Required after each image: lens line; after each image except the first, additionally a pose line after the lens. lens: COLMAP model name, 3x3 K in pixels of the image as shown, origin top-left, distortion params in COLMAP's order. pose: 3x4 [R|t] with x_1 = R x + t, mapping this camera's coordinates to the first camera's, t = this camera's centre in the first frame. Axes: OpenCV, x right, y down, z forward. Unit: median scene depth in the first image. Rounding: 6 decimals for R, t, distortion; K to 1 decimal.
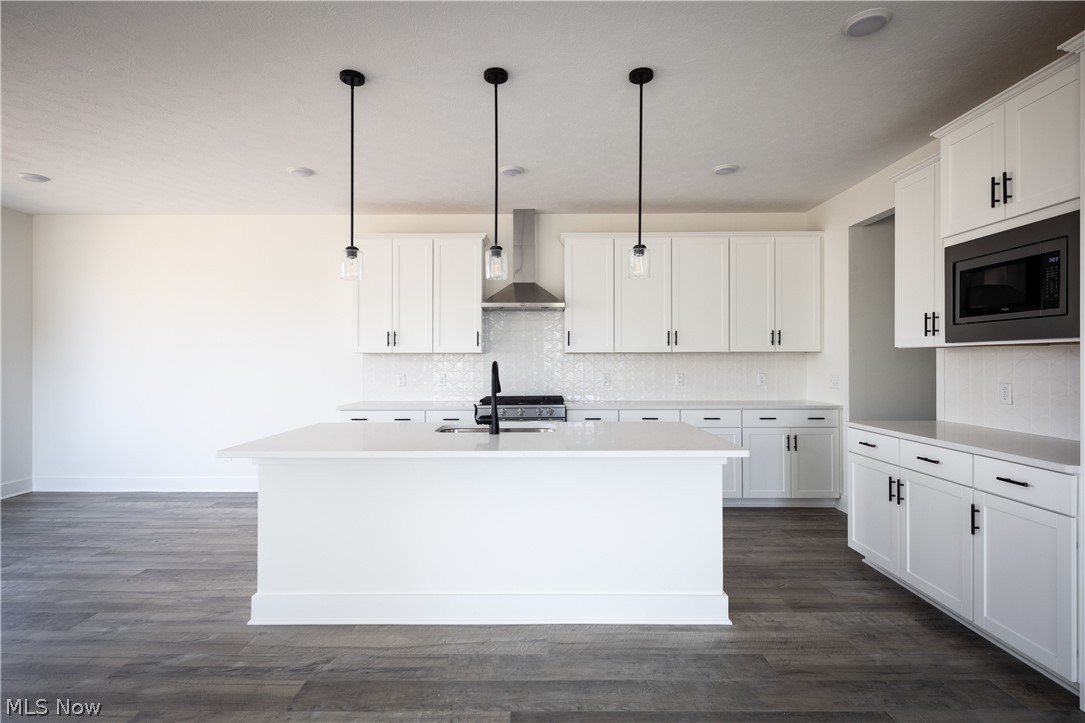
lens RADIAL K [[526.2, 0, 539.9], [0, 526.2, 362.4], [0, 0, 1]] dist [0.003661, -0.003265]
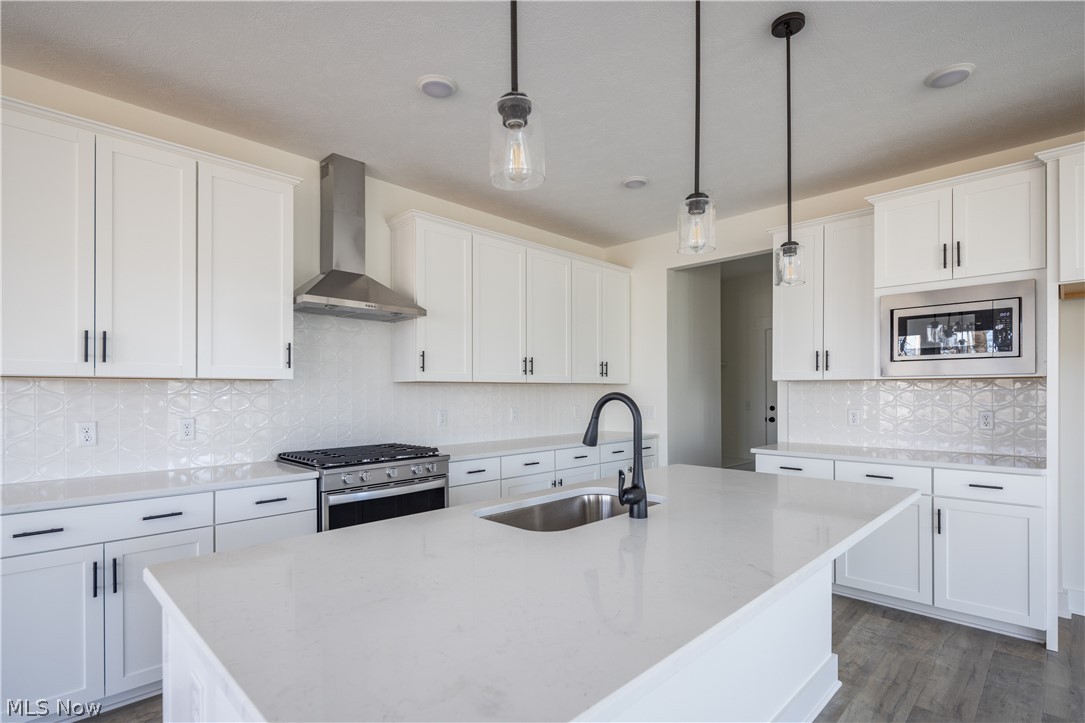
lens RADIAL K [[526.2, 0, 542.1], [0, 526.2, 392.5], [0, 0, 1]] dist [0.003661, -0.003265]
pose [[0.699572, -0.001924, 0.714559, -0.644429], [0.005492, 0.999981, -0.002685, -0.001296], [-0.714541, 0.005803, 0.699570, 0.746391]]
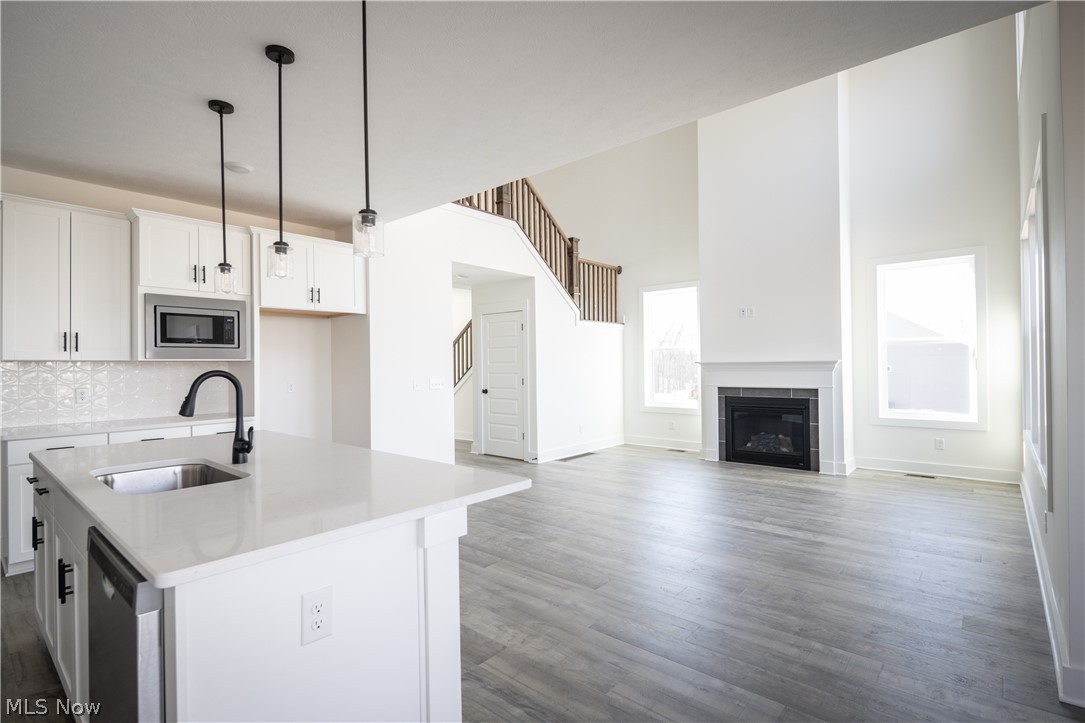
lens RADIAL K [[526.2, 0, 542.7], [0, 526.2, 359.4], [0, 0, 1]] dist [0.003661, -0.003265]
pose [[-0.761379, 0.016848, 0.648088, -1.052831], [0.013815, 0.999857, -0.009763, -0.004752], [-0.648160, 0.001520, -0.761503, 1.459505]]
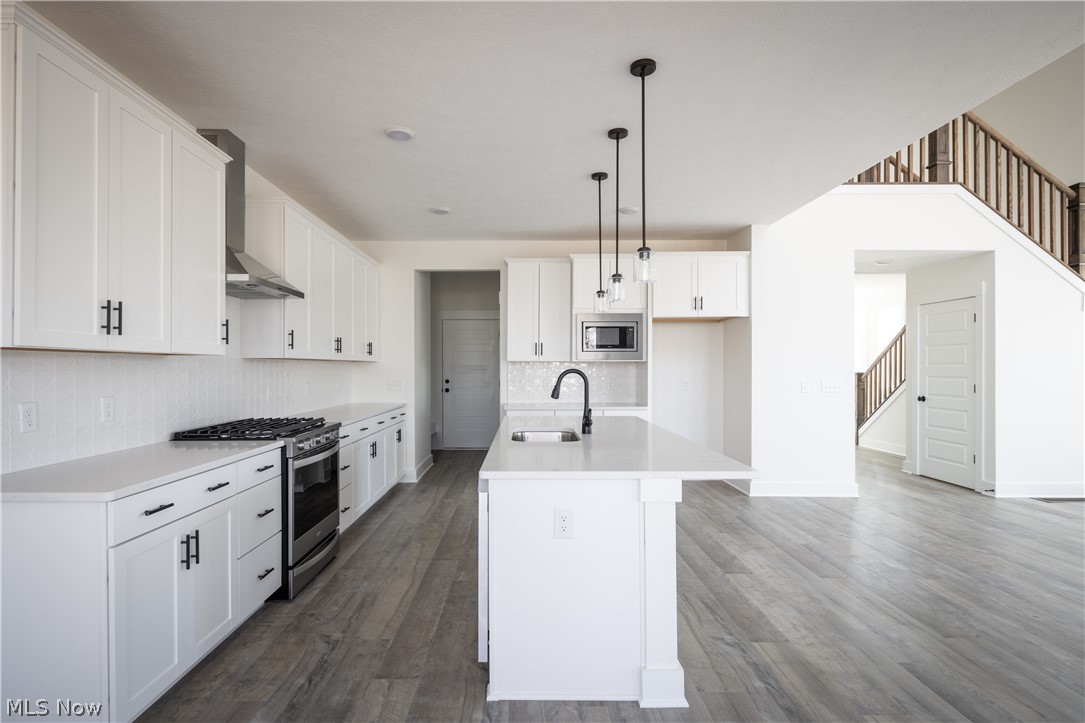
lens RADIAL K [[542.7, 0, 524.8], [0, 542.7, 367.5], [0, 0, 1]] dist [0.019286, 0.000661]
pose [[-0.009124, 0.001299, 0.999958, -1.396502], [0.003350, 0.999994, -0.001268, -0.005117], [-0.999953, 0.003338, -0.009129, 1.275898]]
